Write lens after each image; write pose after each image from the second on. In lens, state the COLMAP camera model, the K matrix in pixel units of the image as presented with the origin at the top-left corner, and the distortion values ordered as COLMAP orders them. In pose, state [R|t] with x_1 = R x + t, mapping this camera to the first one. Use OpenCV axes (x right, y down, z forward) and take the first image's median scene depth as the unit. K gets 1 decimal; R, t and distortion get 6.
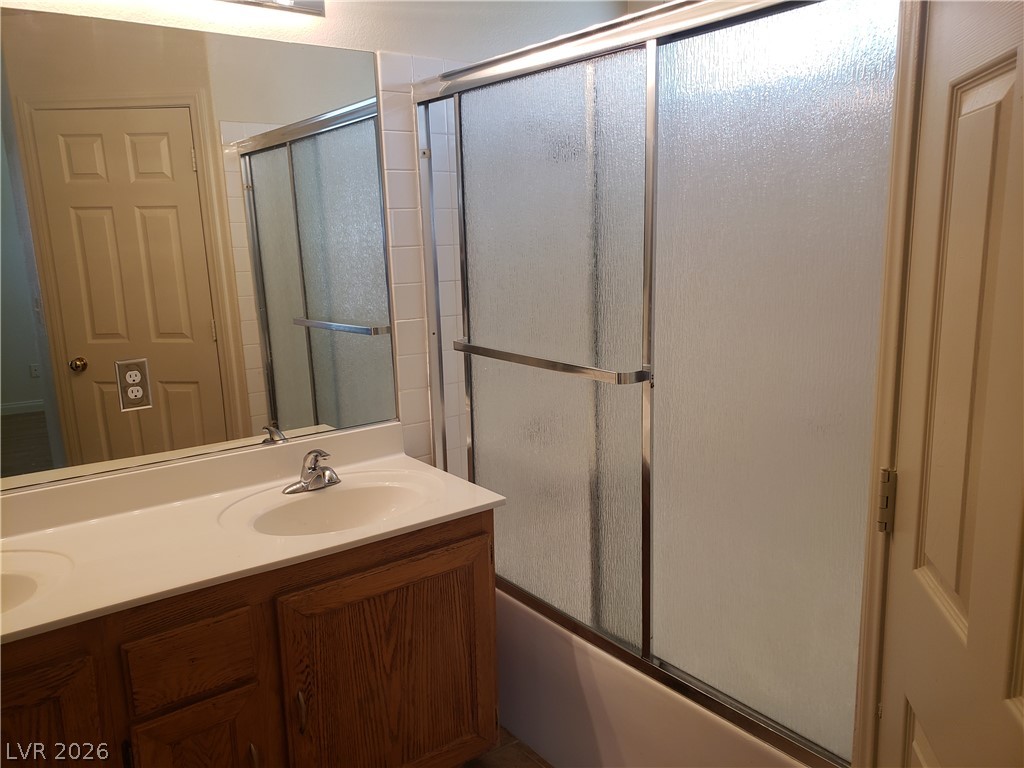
lens RADIAL K [[797.9, 0, 507.9], [0, 797.9, 358.2], [0, 0, 1]] dist [0.017139, -0.013650]
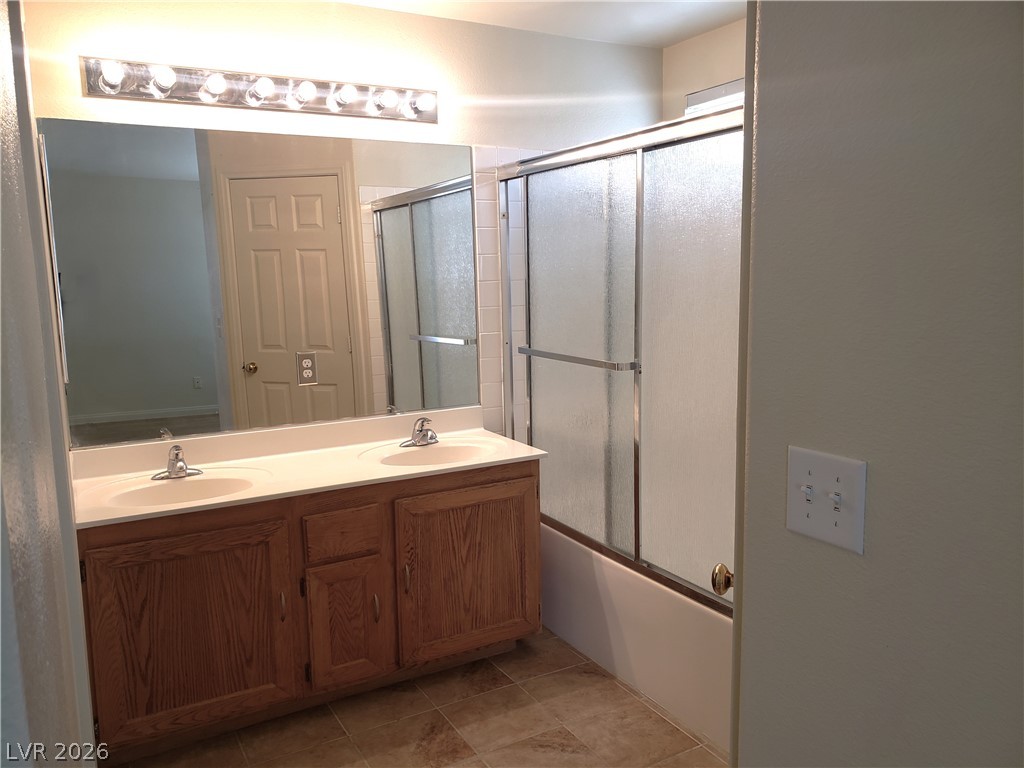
lens RADIAL K [[797.9, 0, 511.7], [0, 797.9, 386.5], [0, 0, 1]] dist [0.017139, -0.013650]
pose [[0.991076, 0.029991, -0.129881, 0.111868], [-0.032199, 0.999370, -0.014938, 0.074944], [0.129351, 0.018986, 0.991417, -0.435150]]
